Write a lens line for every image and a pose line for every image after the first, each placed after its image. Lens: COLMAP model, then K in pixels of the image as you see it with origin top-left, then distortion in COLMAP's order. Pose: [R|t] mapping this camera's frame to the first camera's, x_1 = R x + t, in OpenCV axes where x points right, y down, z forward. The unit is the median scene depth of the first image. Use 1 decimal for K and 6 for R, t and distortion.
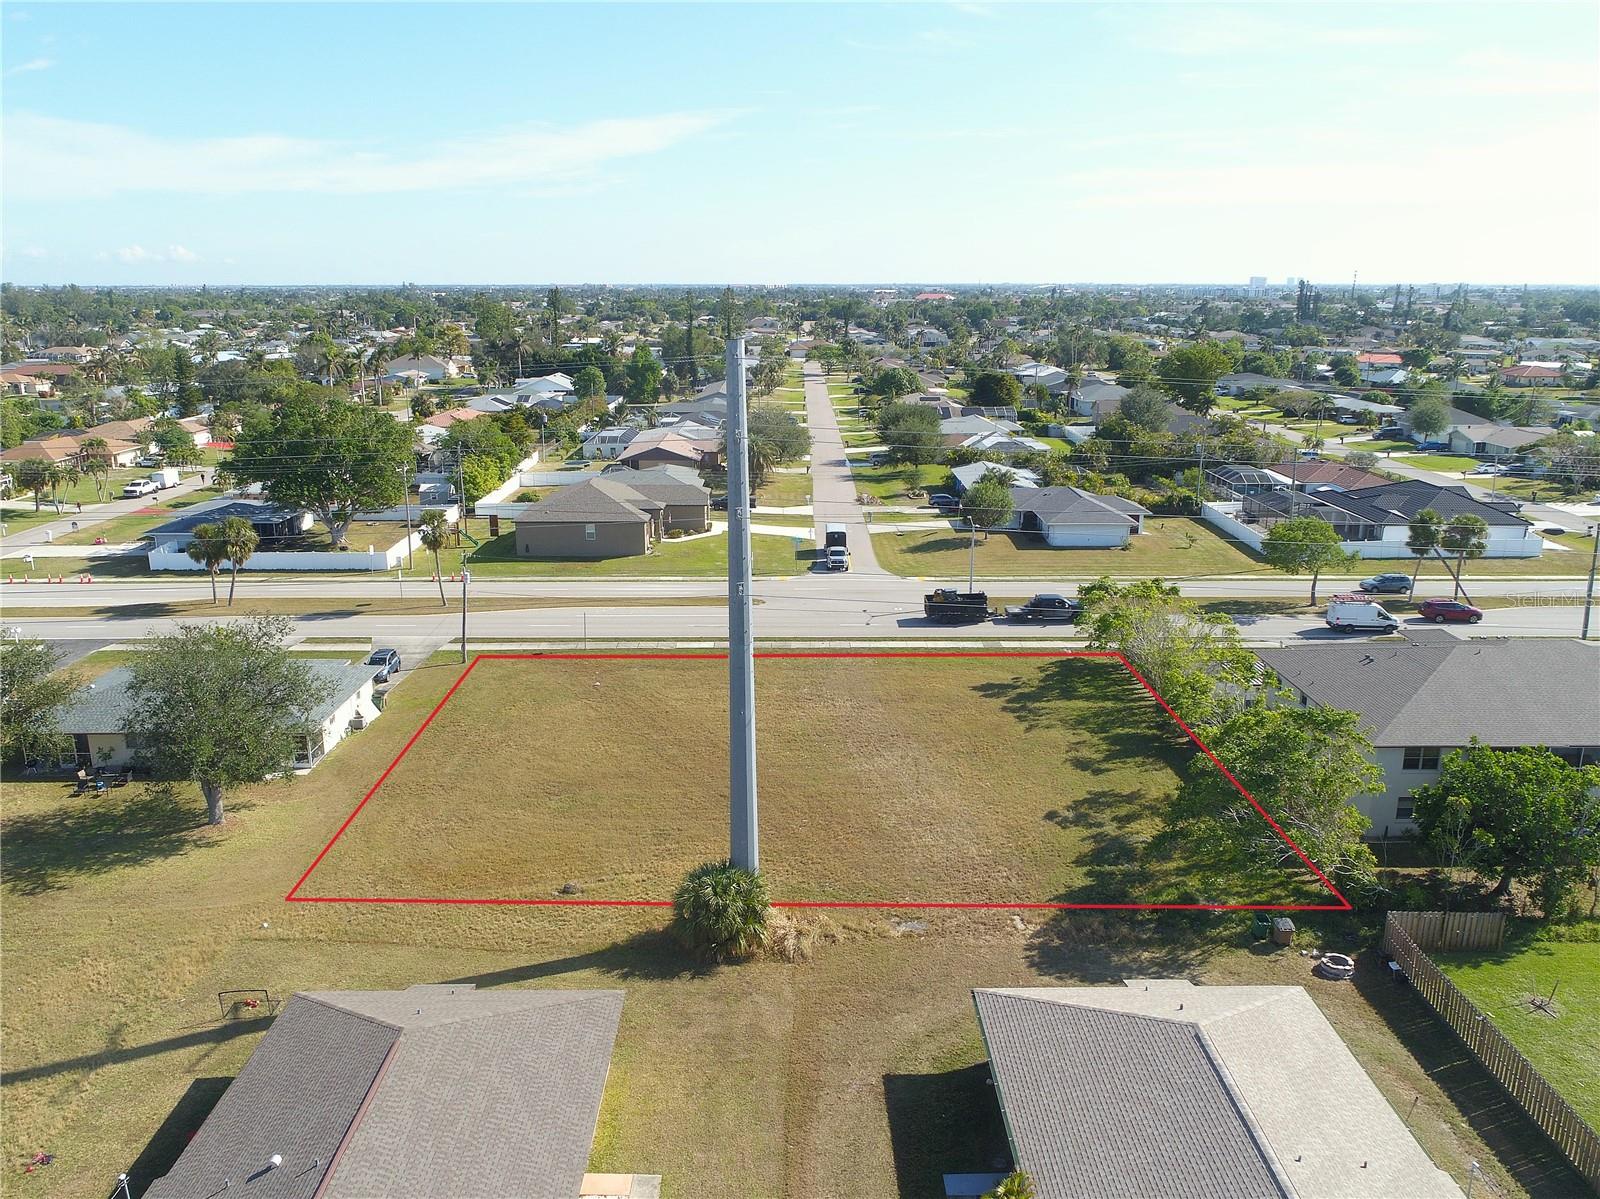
lens RADIAL K [[1226.8, 0, 799.7], [0, 1226.8, 576.3], [0, 0, 1]] dist [0.001320, -0.002783]
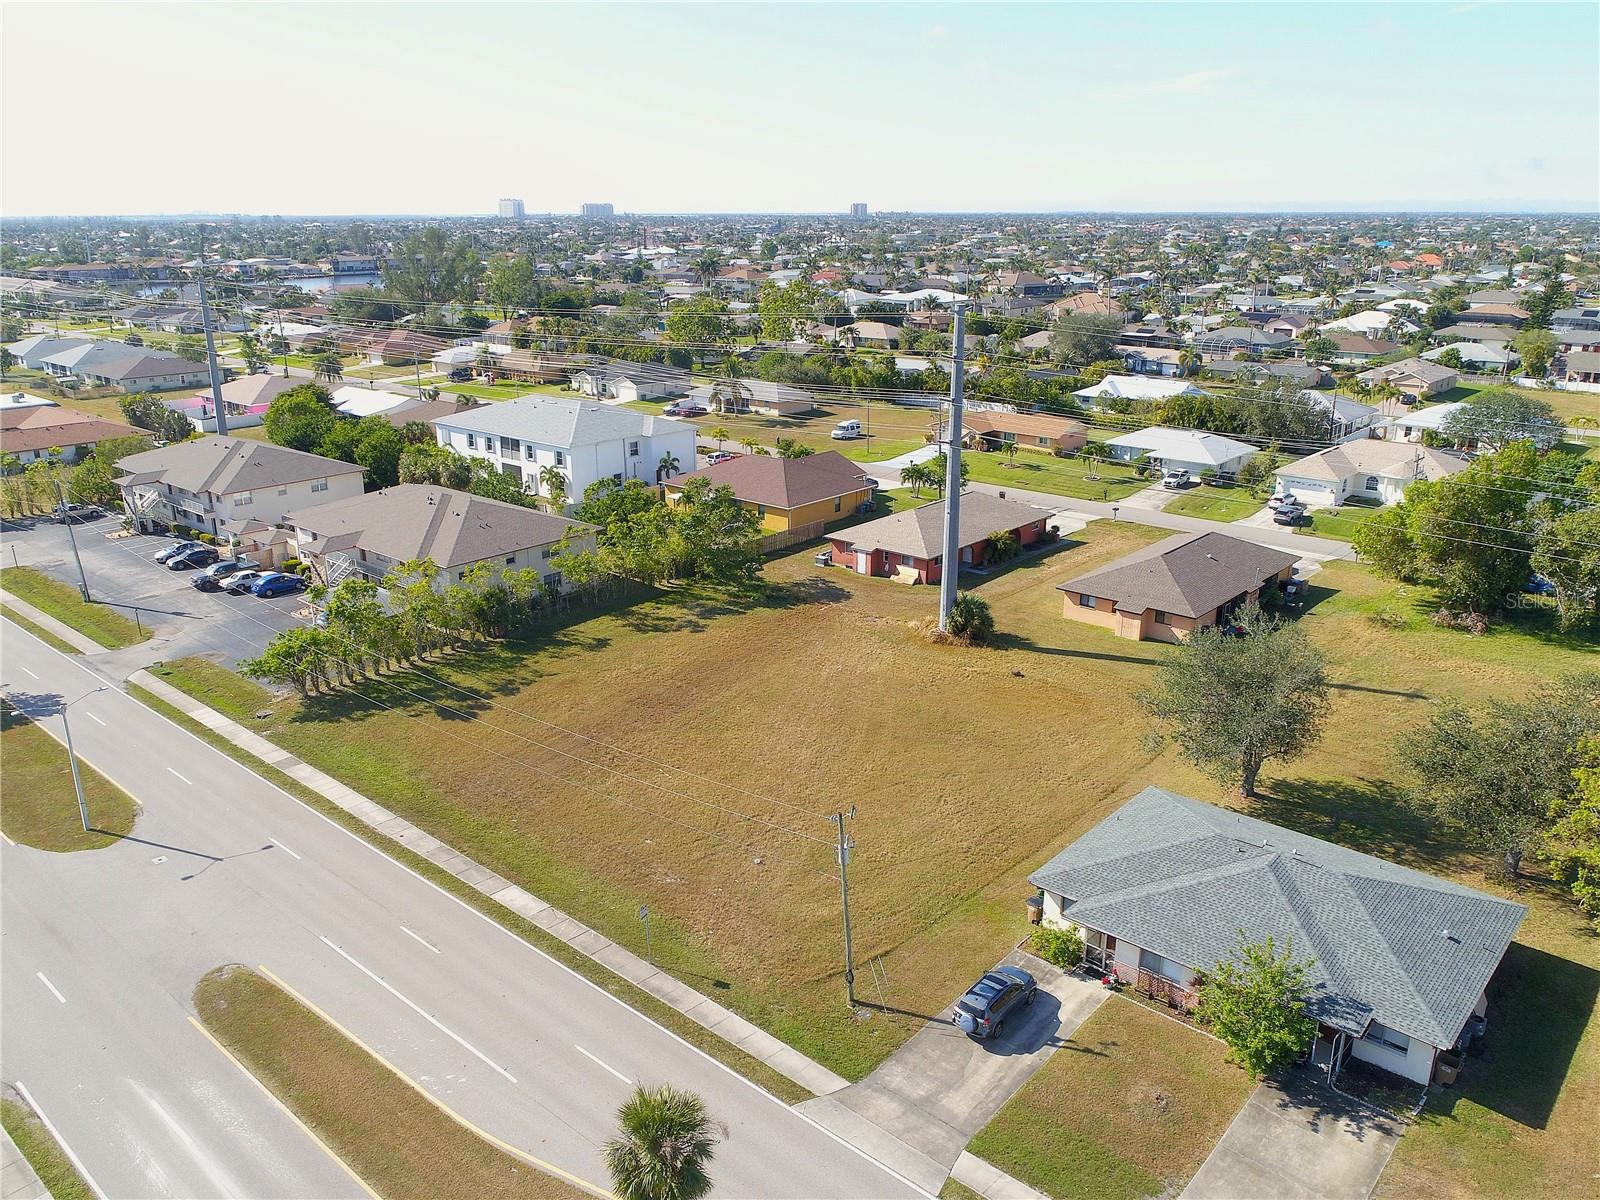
lens RADIAL K [[1208.0, 0, 800.0], [0, 1208.0, 600.0], [0, 0, 1]] dist [0.001419, -0.002912]
pose [[-0.747600, -0.203732, 0.632130, -0.638175], [0.154792, 0.872126, 0.464150, -0.394180], [-0.645859, 0.444847, -0.620465, 1.430548]]
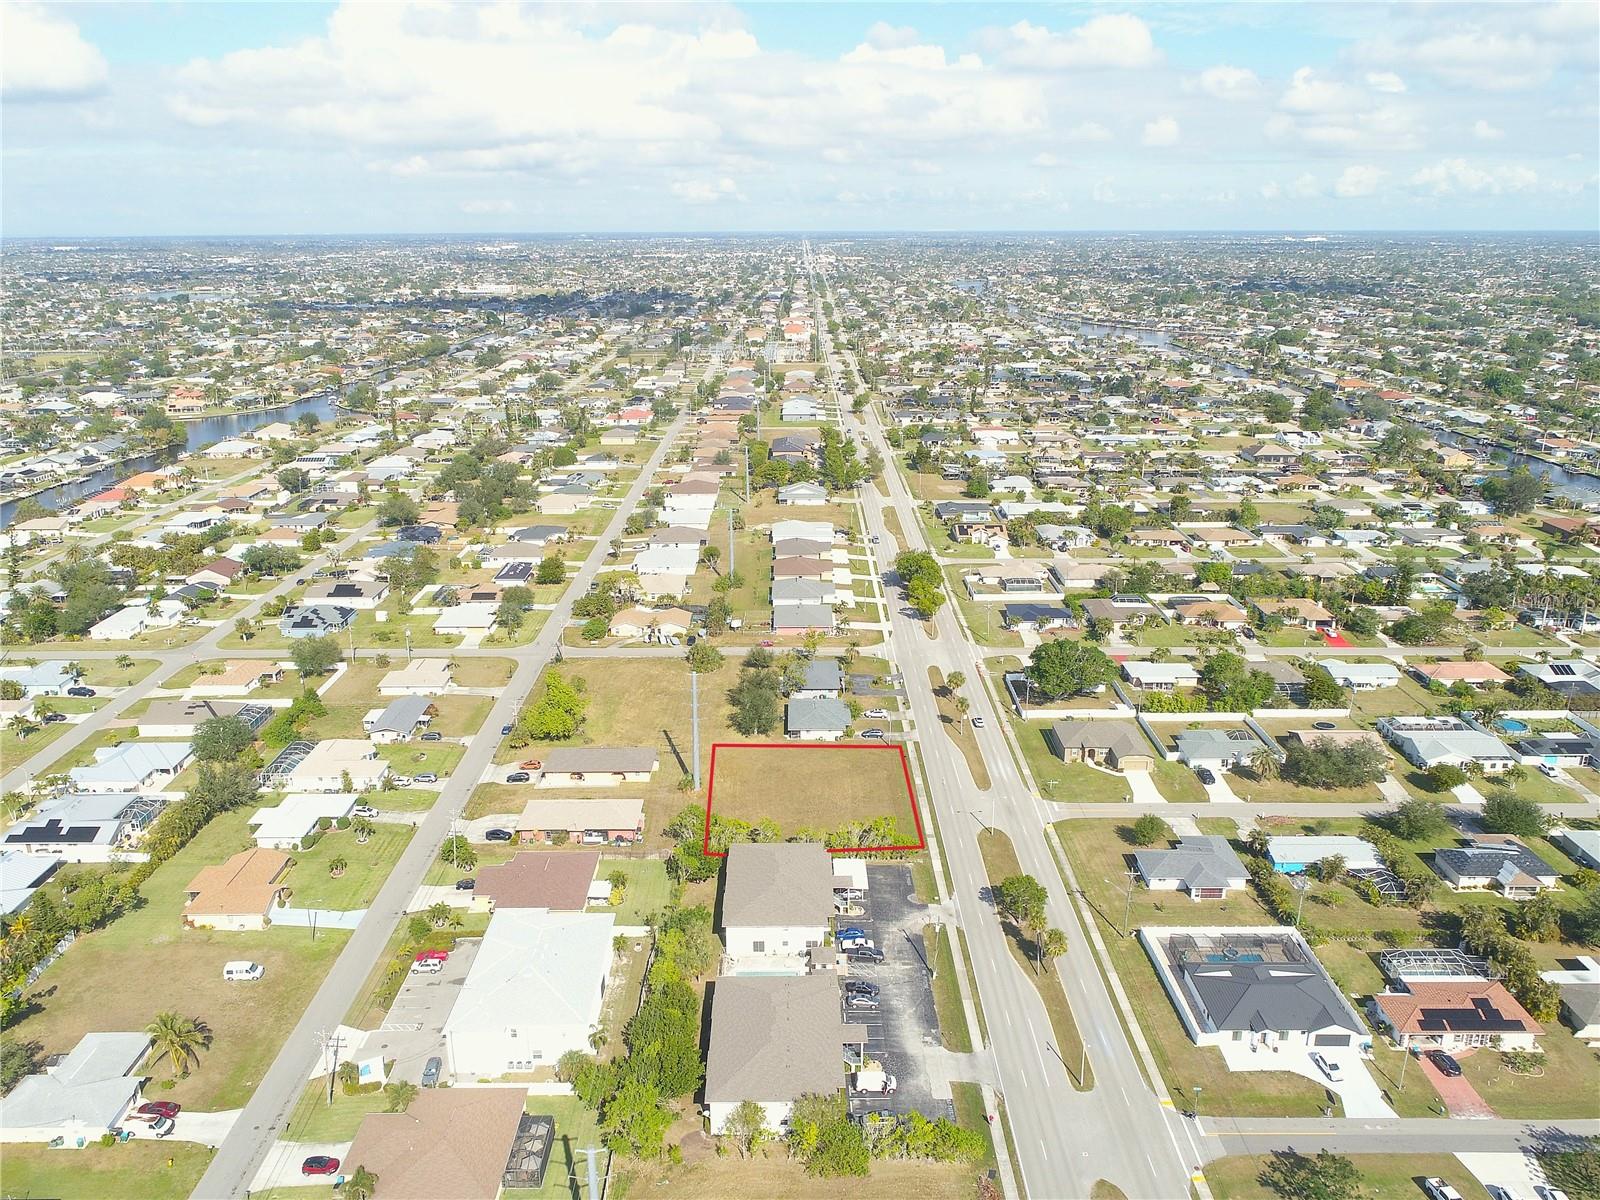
lens RADIAL K [[1226.8, 0, 799.7], [0, 1226.8, 576.8], [0, 0, 1]] dist [0.001320, -0.002783]
pose [[-0.000931, 0.276125, -0.961121, 2.658410], [-0.229728, 0.935357, 0.268946, -1.145622], [0.973254, 0.221047, 0.062563, 0.590454]]
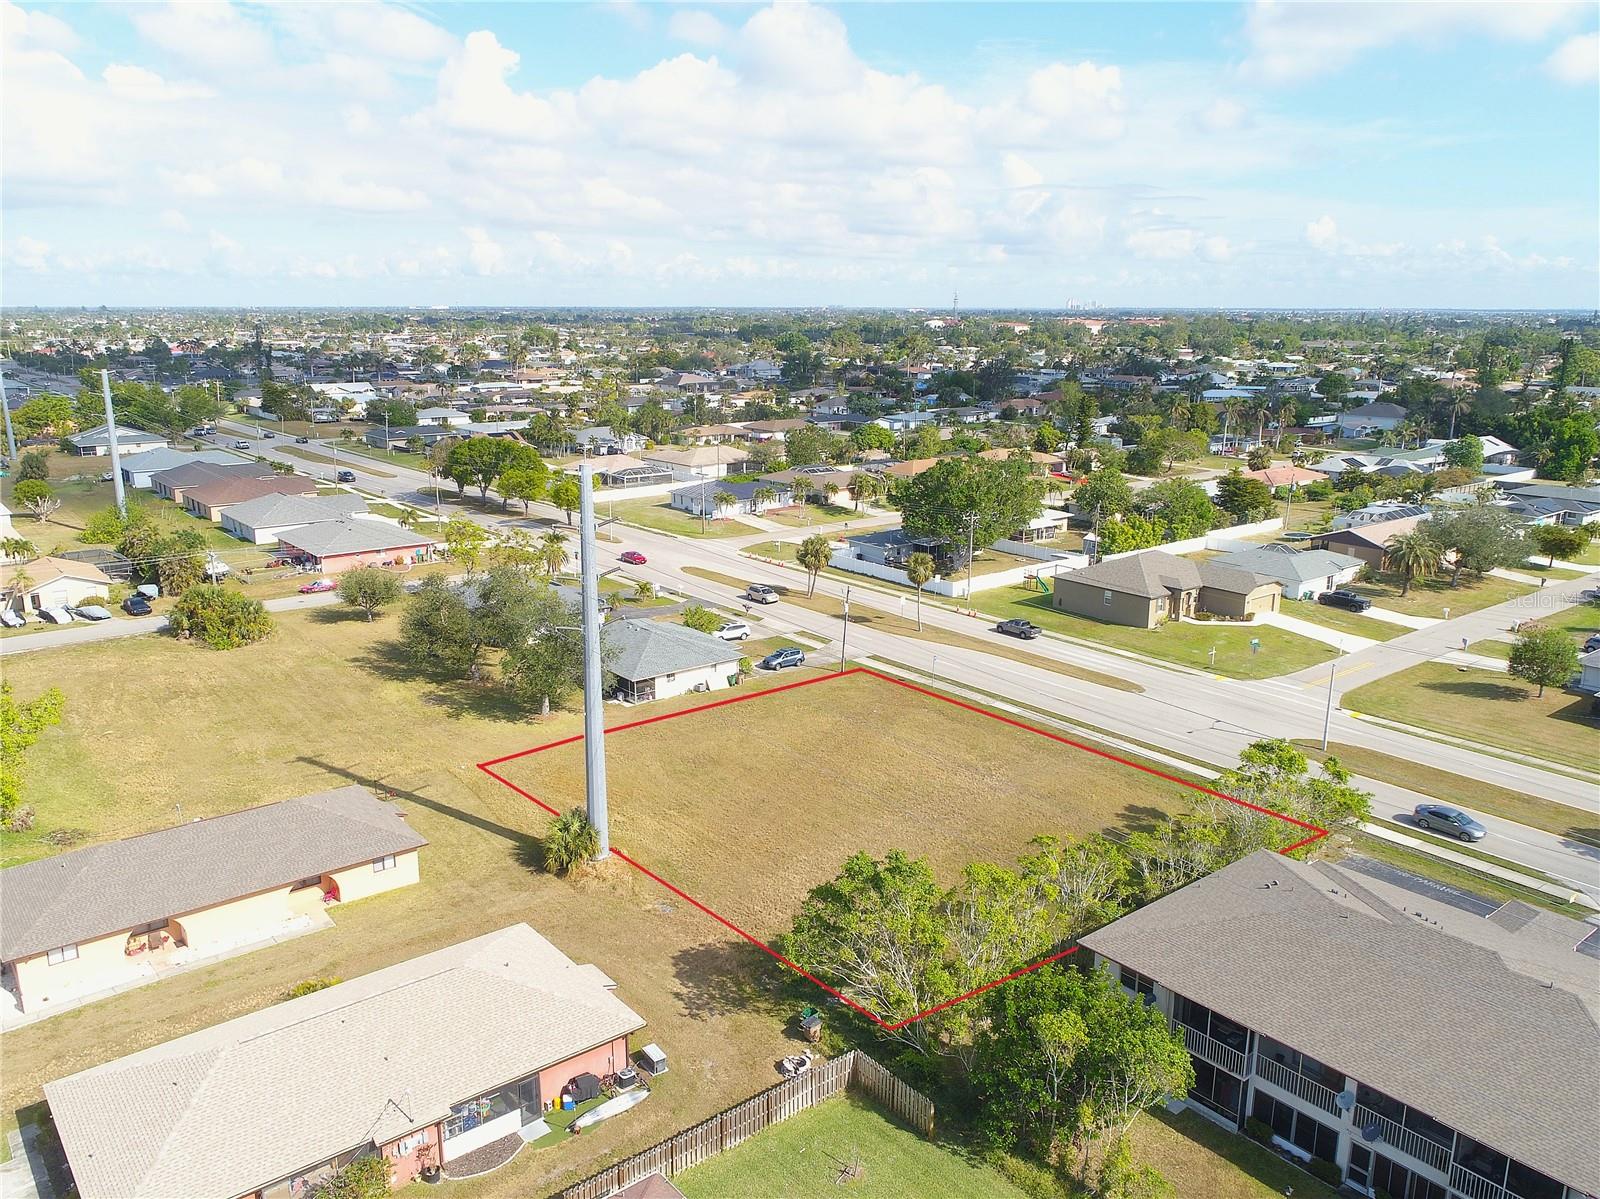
lens RADIAL K [[1226.8, 0, 799.7], [0, 1226.8, 576.3], [0, 0, 1]] dist [0.001320, -0.002783]
pose [[0.623495, 0.171430, -0.762801, 0.744310], [-0.184255, 0.980402, 0.069728, -0.123079], [0.759806, 0.097074, 0.642862, 0.140086]]
